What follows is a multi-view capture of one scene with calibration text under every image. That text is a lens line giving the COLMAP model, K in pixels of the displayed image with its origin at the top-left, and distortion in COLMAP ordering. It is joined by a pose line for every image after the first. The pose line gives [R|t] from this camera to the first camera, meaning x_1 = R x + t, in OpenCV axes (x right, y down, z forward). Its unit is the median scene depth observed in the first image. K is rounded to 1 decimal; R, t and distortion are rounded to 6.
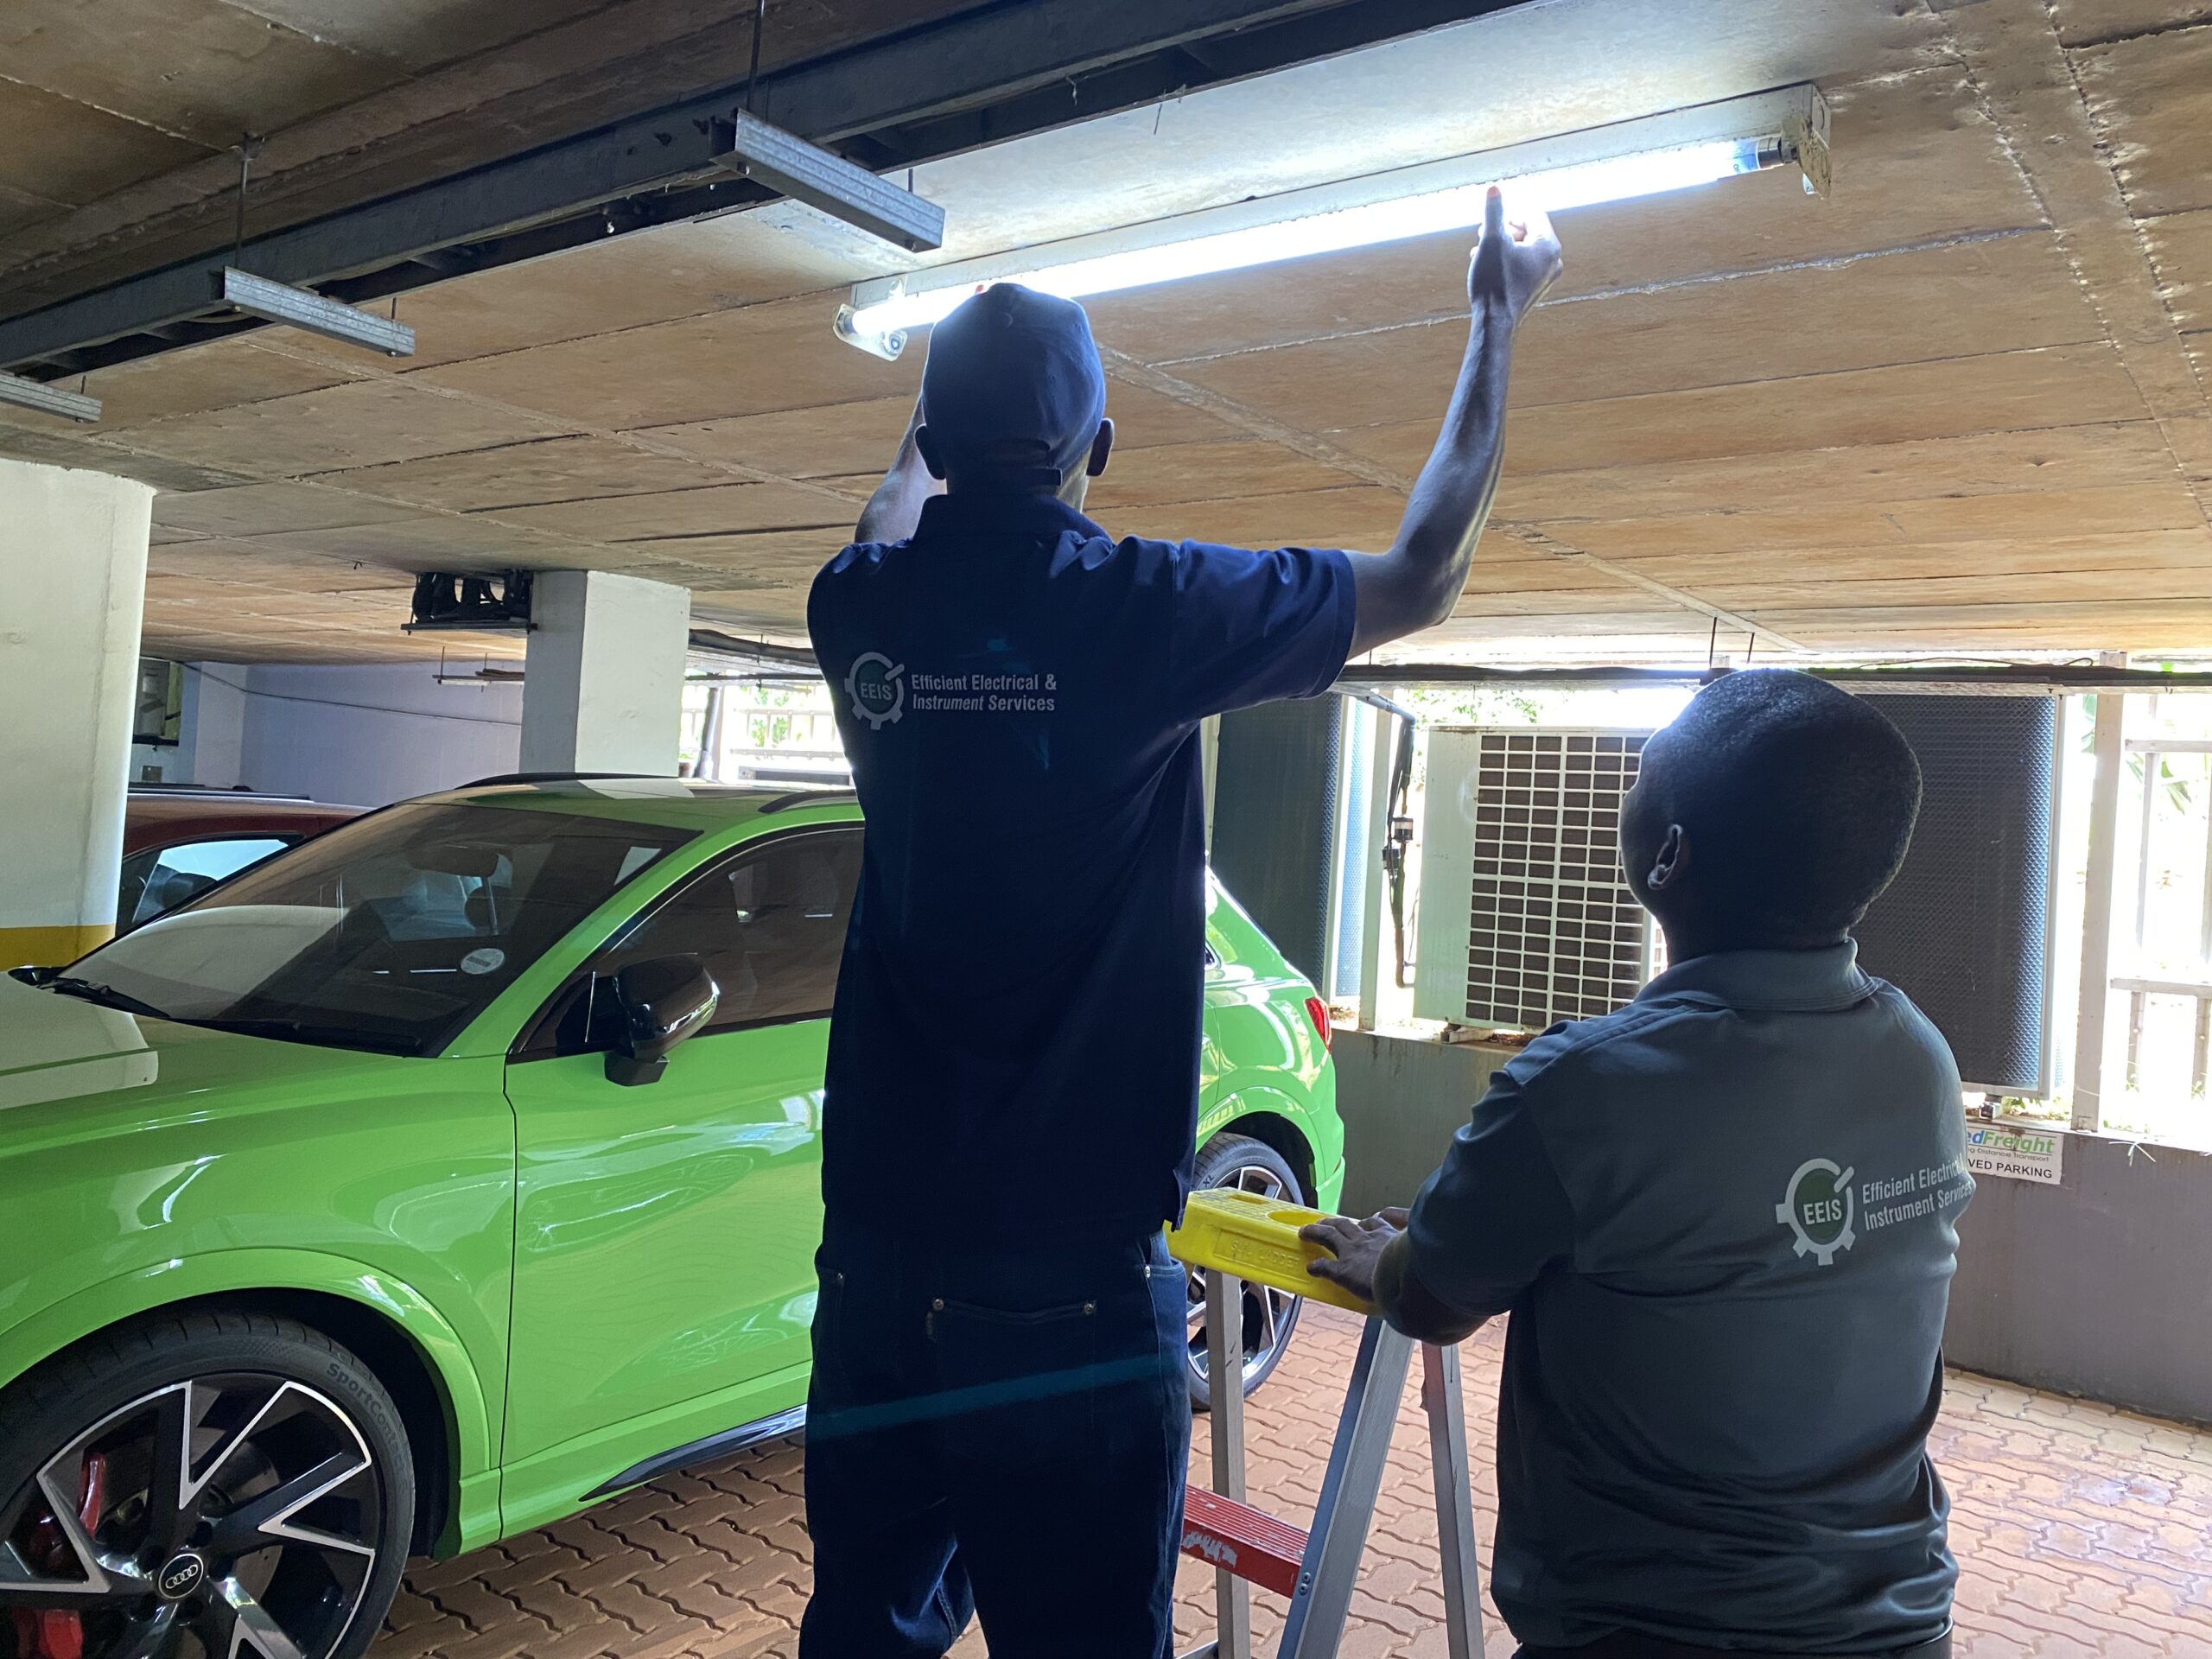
lens RADIAL K [[1680.0, 0, 1131.4], [0, 1680.0, 782.0], [0, 0, 1]] dist [0.015673, -0.013096]
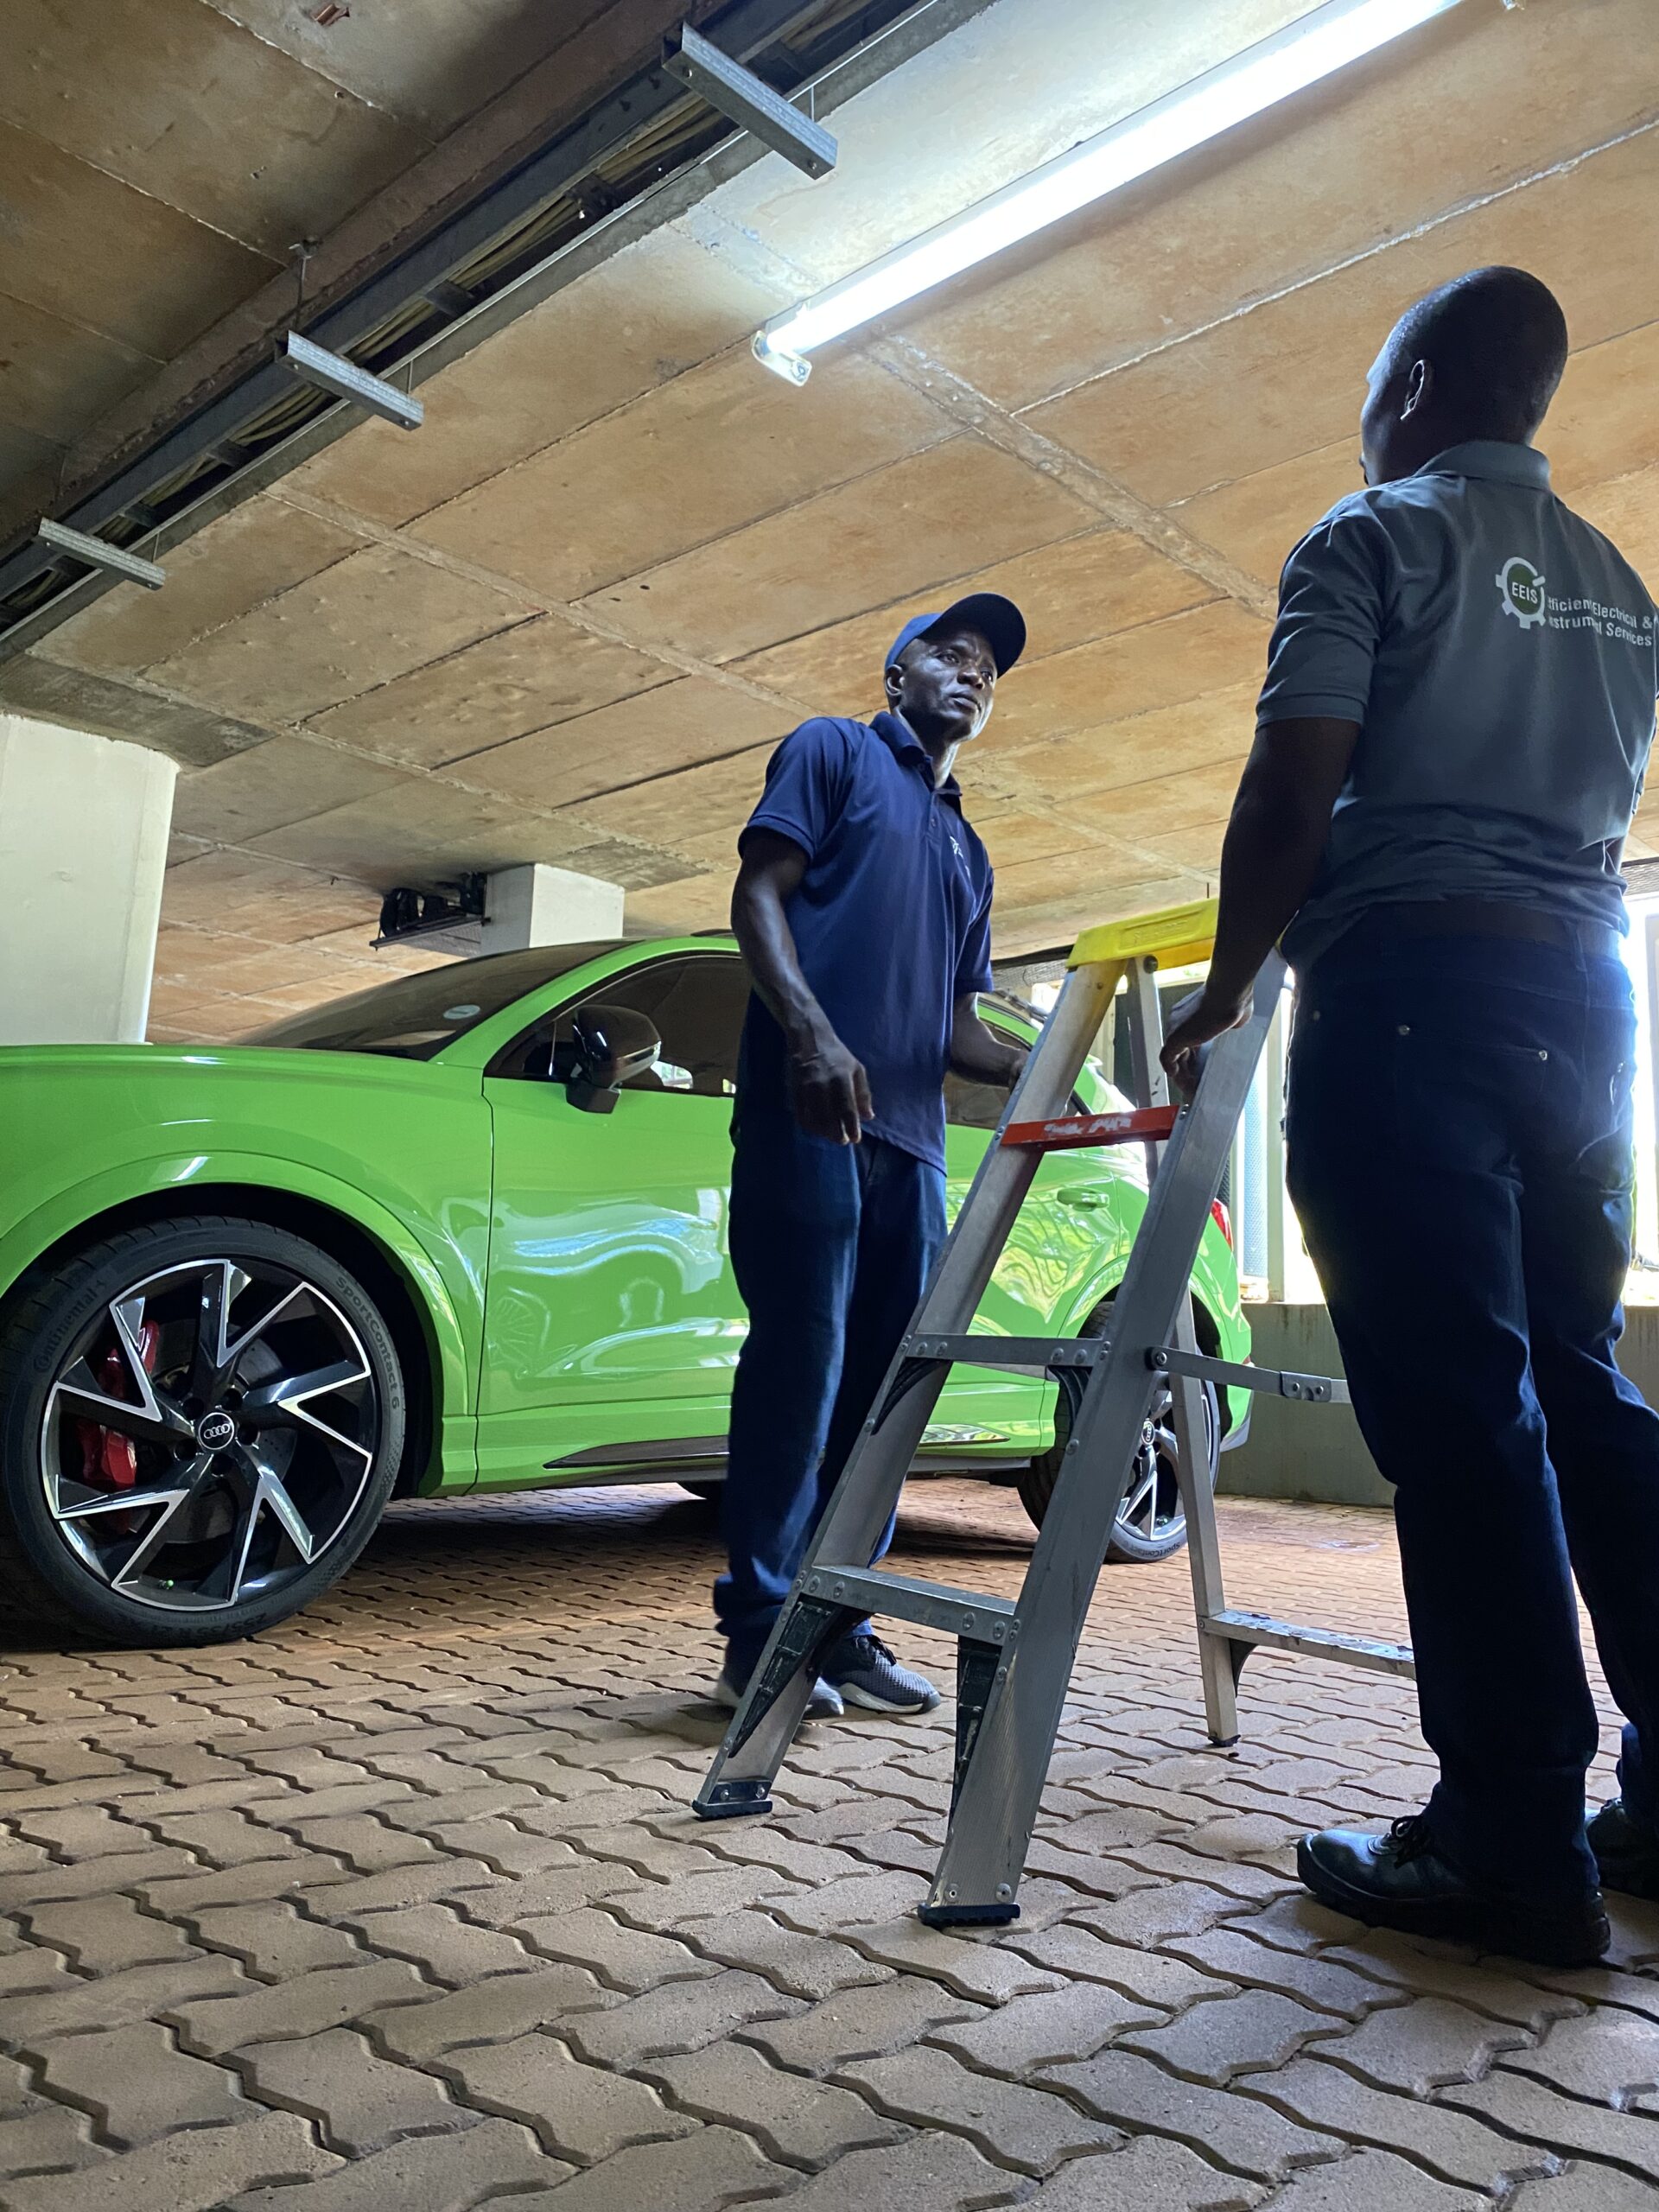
lens RADIAL K [[1680.0, 0, 862.4], [0, 1680.0, 1064.4], [0, 0, 1]] dist [0.015673, -0.013096]
pose [[0.993745, -0.044676, -0.102346, 0.009142], [0.028567, 0.987693, -0.153773, 0.529741], [0.107957, 0.149888, 0.982791, -0.160562]]
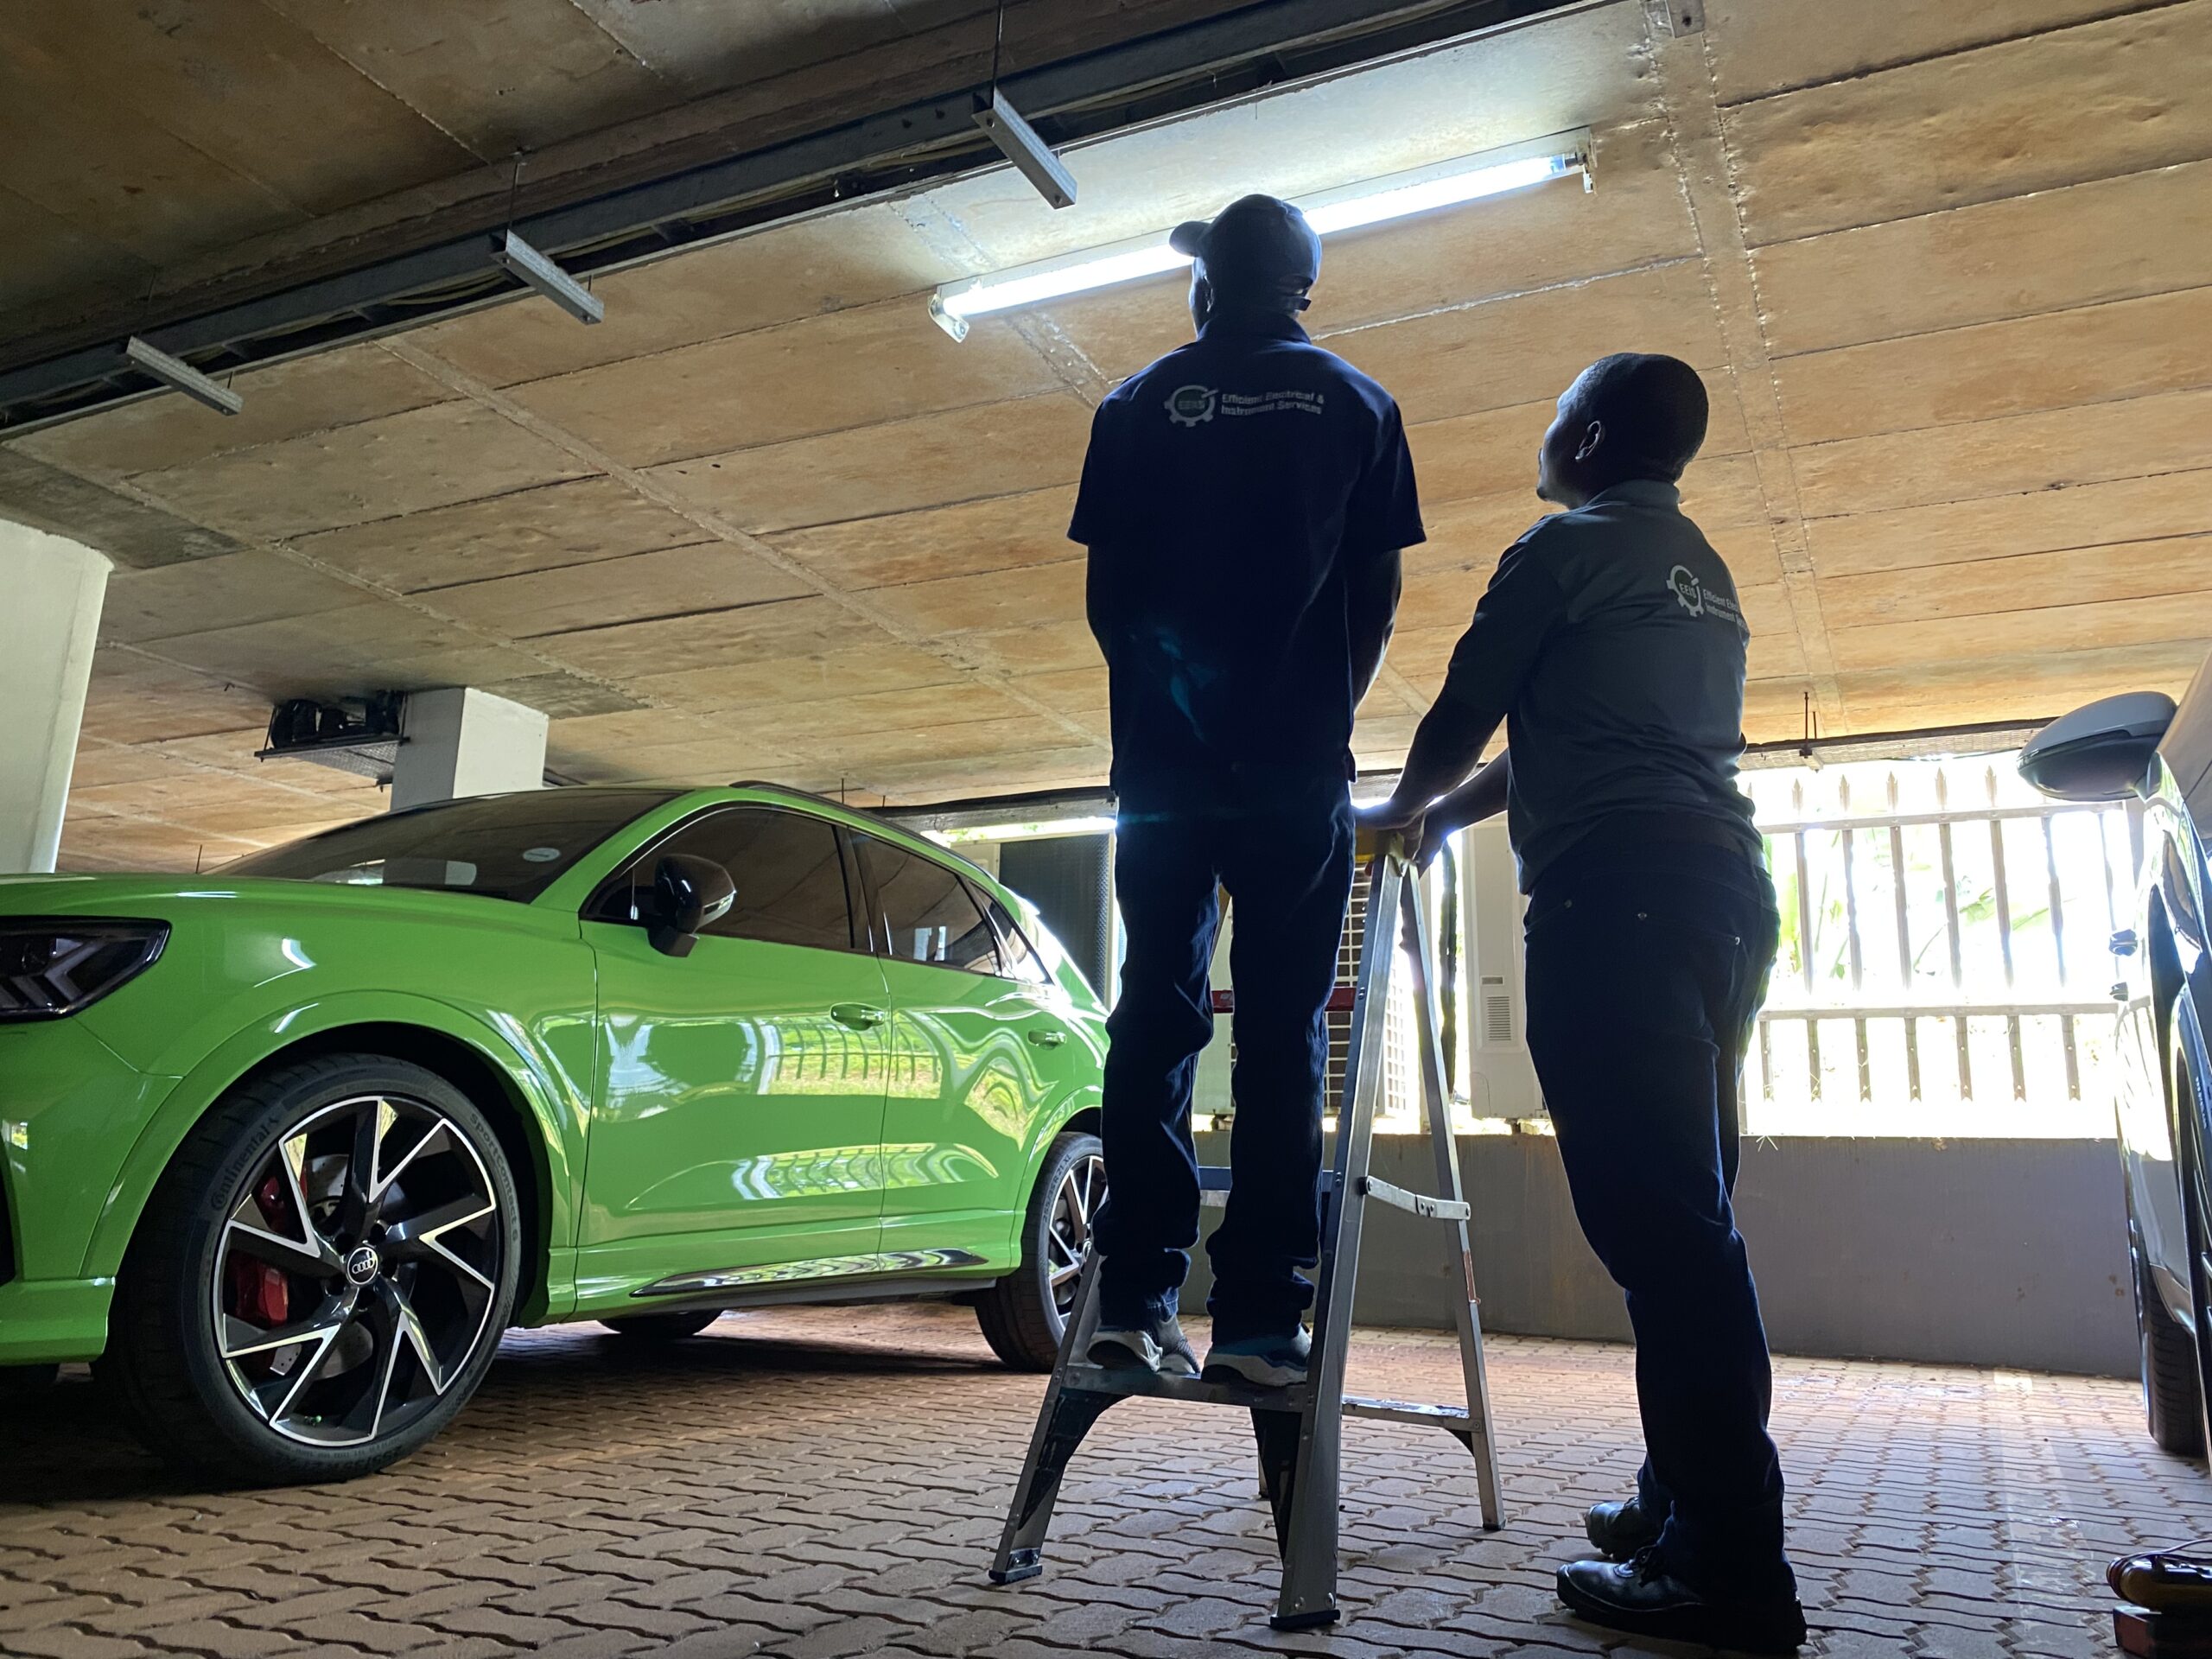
lens RADIAL K [[1680.0, 0, 1108.7], [0, 1680.0, 790.4], [0, 0, 1]] dist [0.015673, -0.013096]
pose [[0.979411, 0.008505, 0.201695, -0.373664], [0.032817, 0.979115, -0.200640, 0.511436], [-0.199189, 0.203128, 0.958678, -0.394877]]
